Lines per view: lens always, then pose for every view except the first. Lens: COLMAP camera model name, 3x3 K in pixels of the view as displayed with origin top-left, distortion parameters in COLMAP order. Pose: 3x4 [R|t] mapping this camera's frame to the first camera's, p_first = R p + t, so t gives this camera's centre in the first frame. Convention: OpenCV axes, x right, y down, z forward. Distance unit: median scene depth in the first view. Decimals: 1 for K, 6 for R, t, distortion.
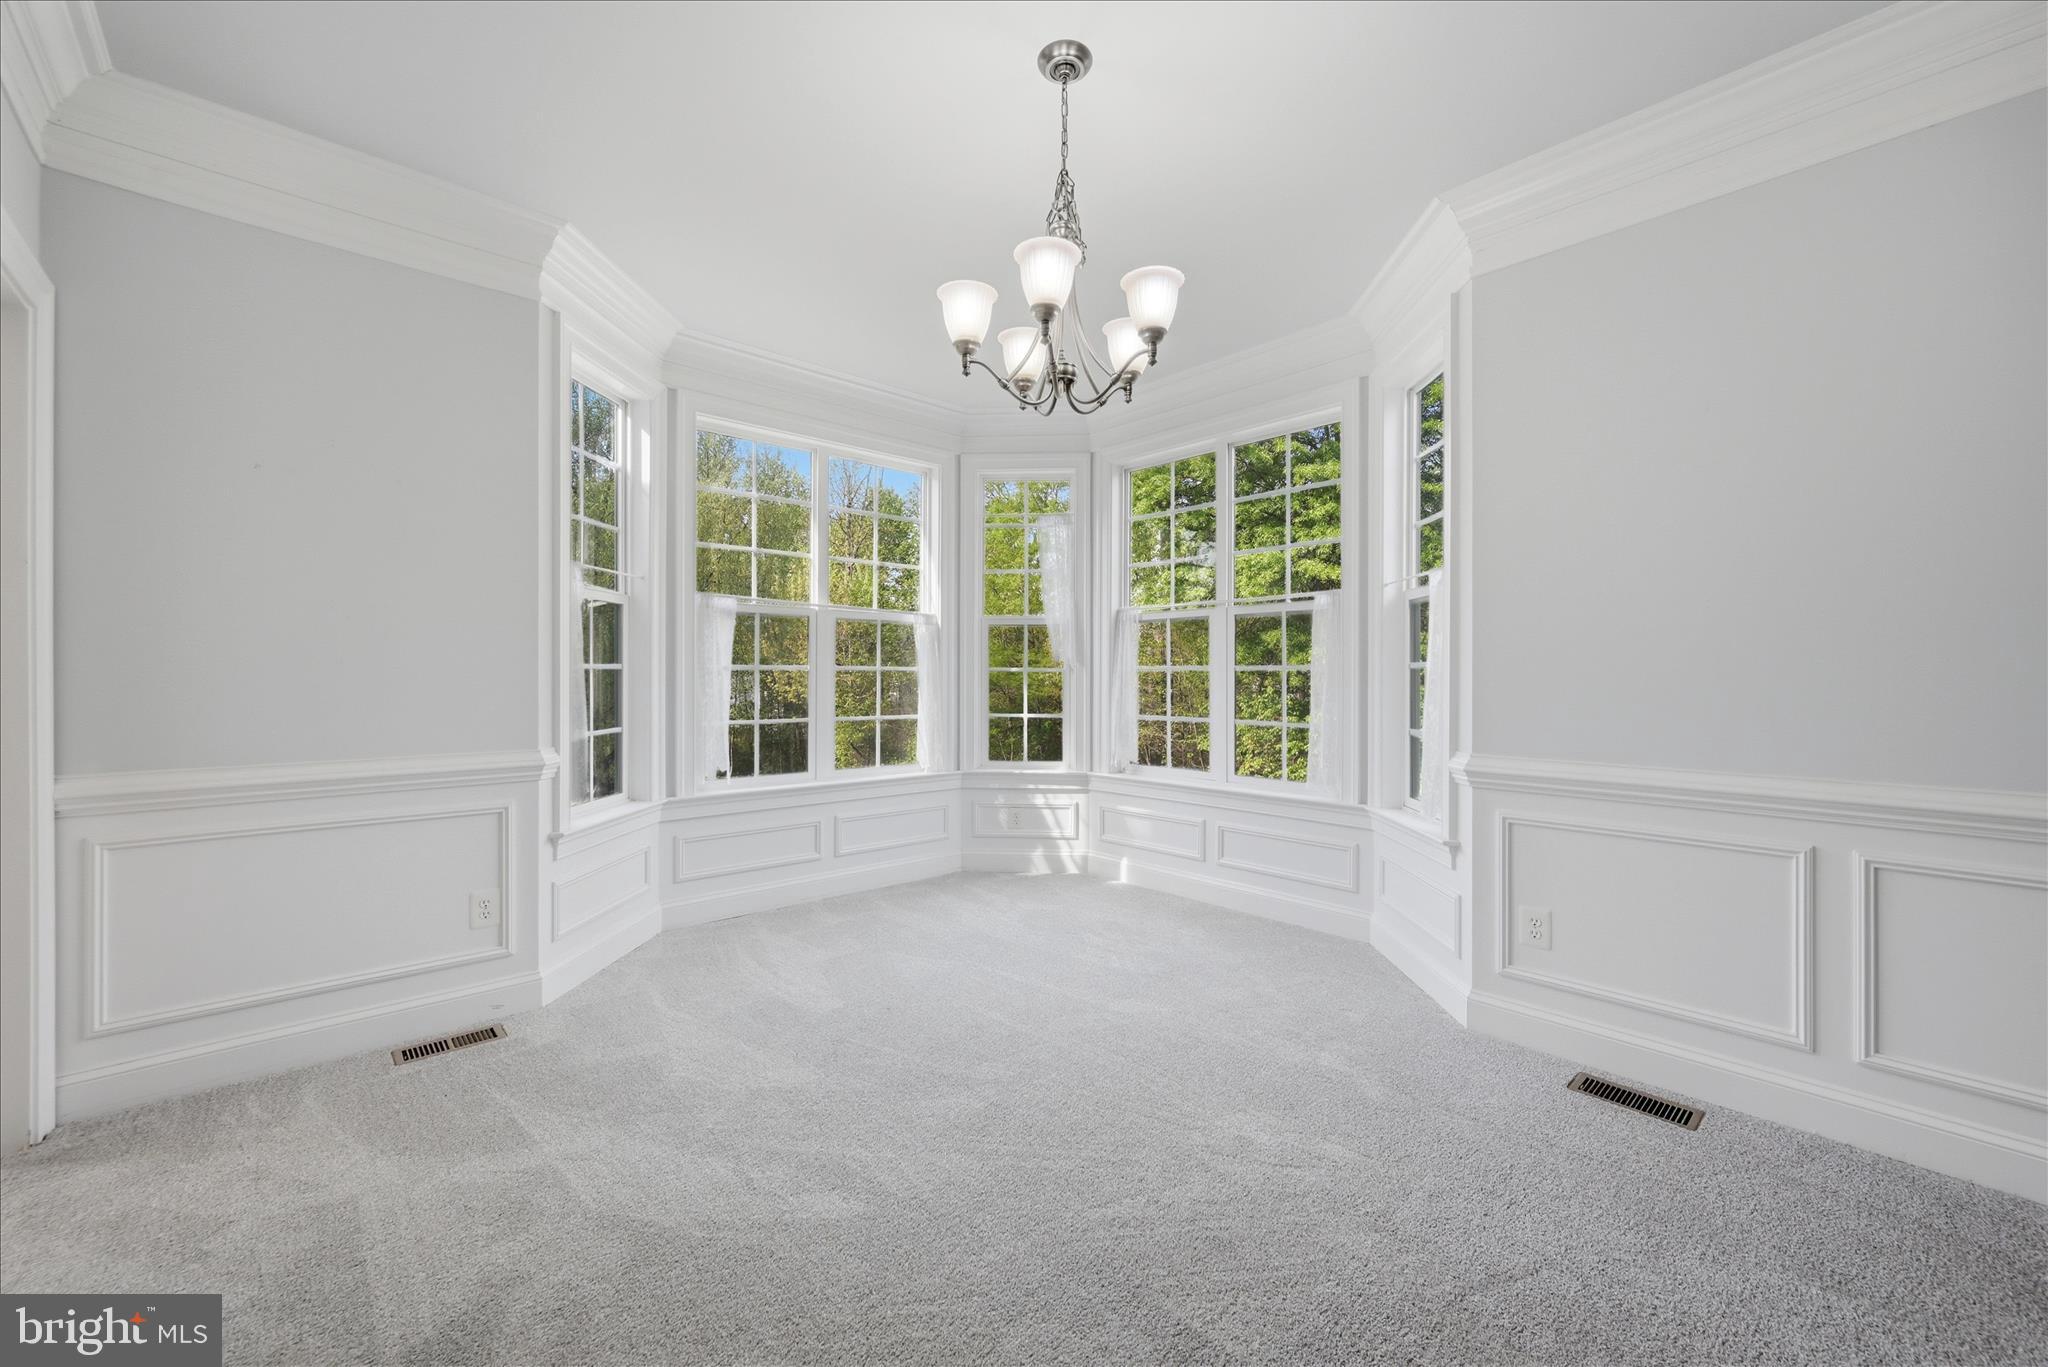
lens RADIAL K [[805.3, 0, 1018.9], [0, 805.3, 677.6], [0, 0, 1]] dist [0.001852, 0.000693]
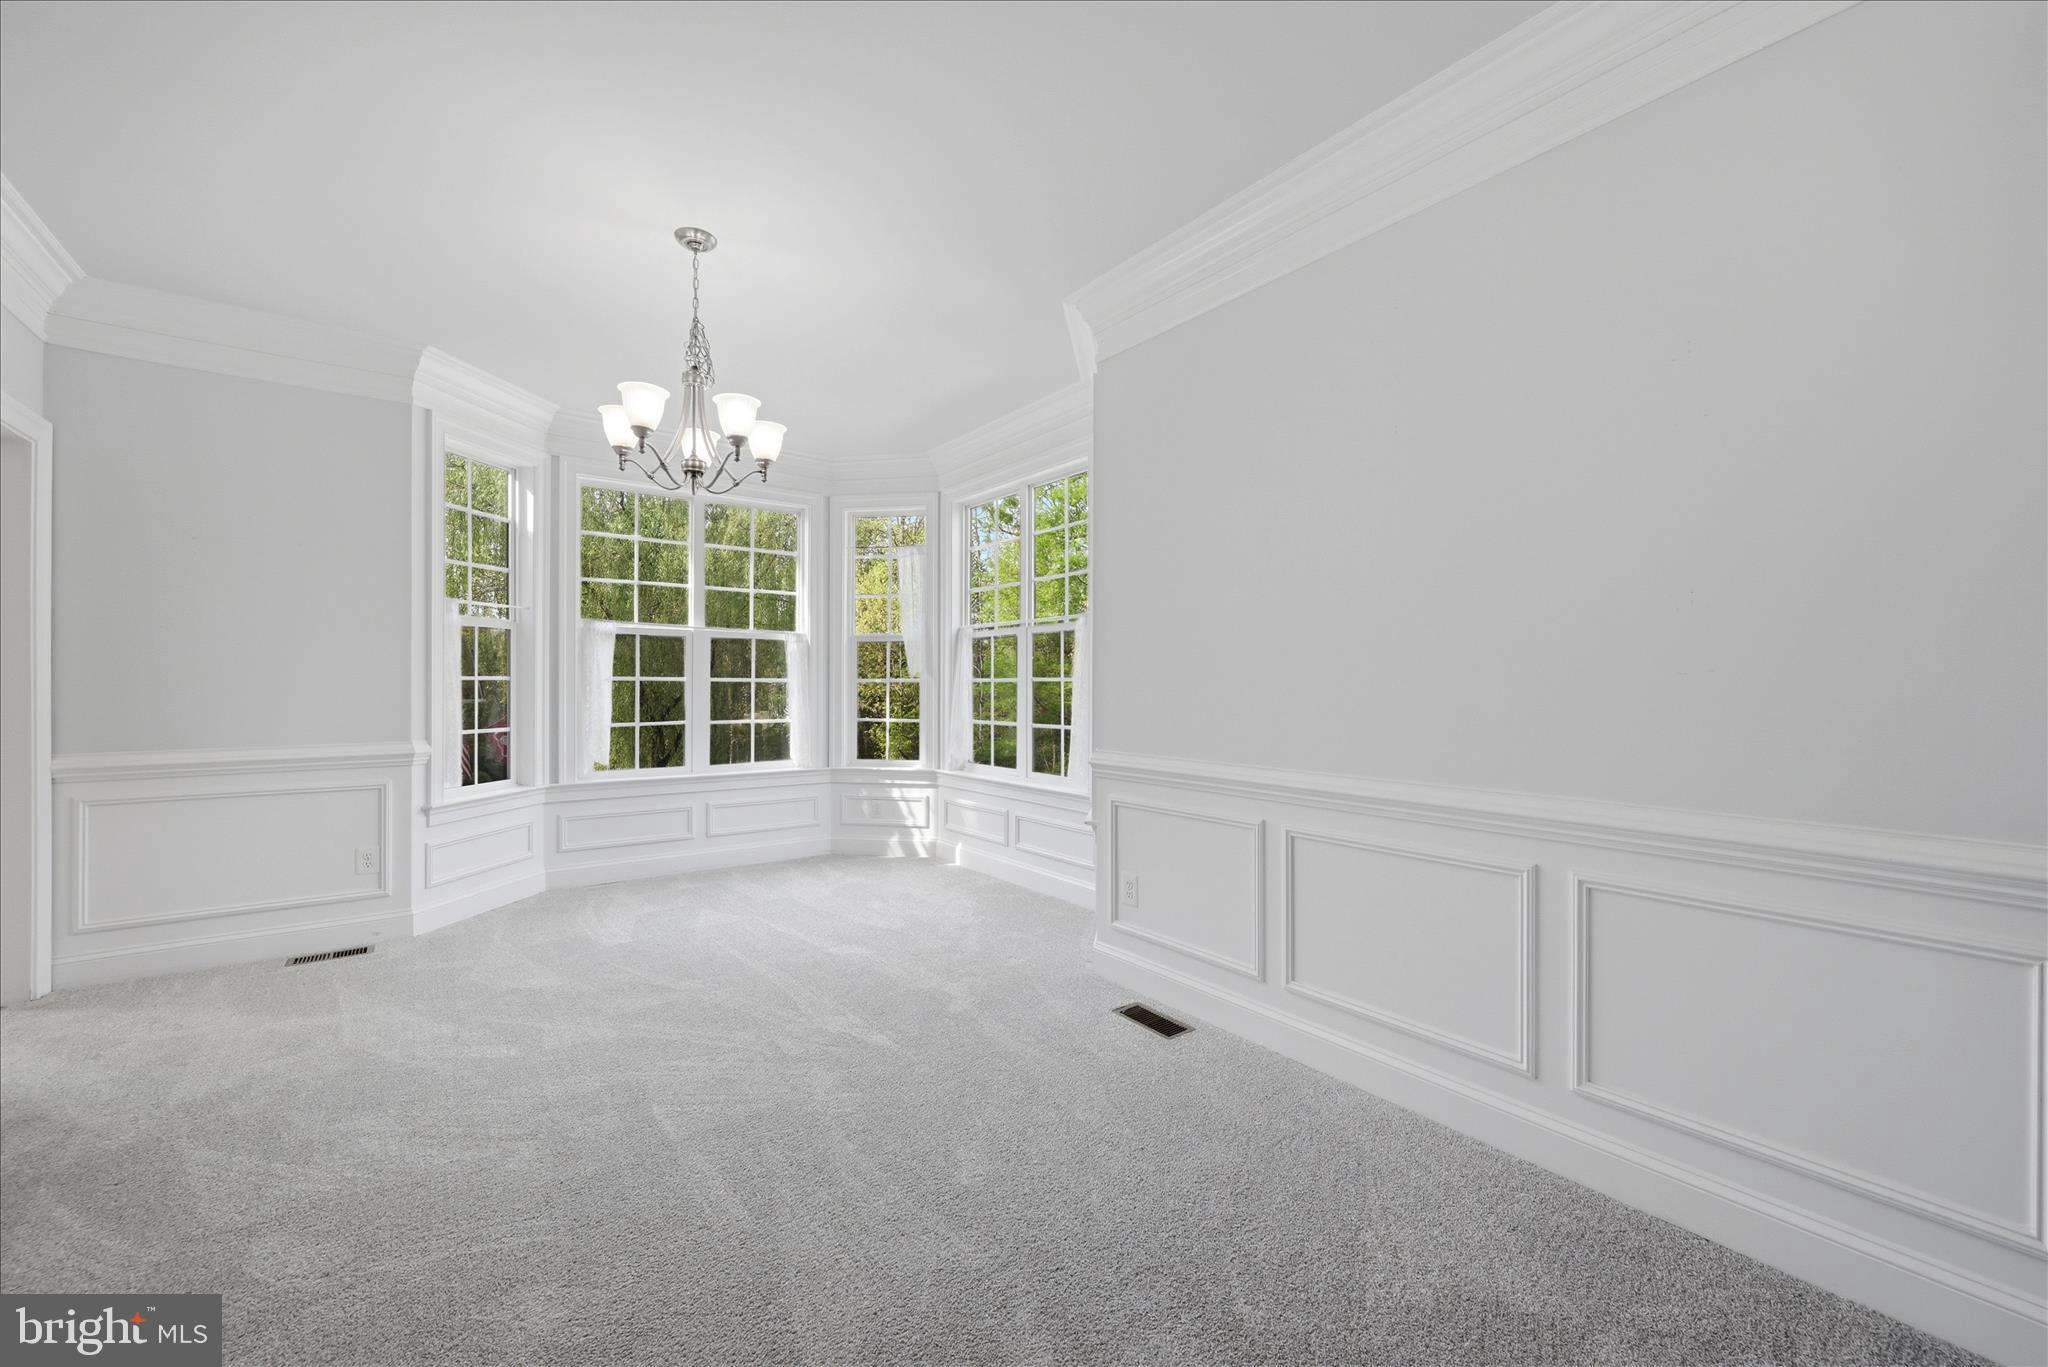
lens RADIAL K [[805.3, 0, 1023.4], [0, 805.3, 685.4], [0, 0, 1]] dist [0.001852, 0.000693]
pose [[0.995270, -0.000526, -0.097149, 0.478033], [0.000309, 0.999997, -0.002250, -0.000489], [0.097150, 0.002210, 0.995267, -0.199188]]
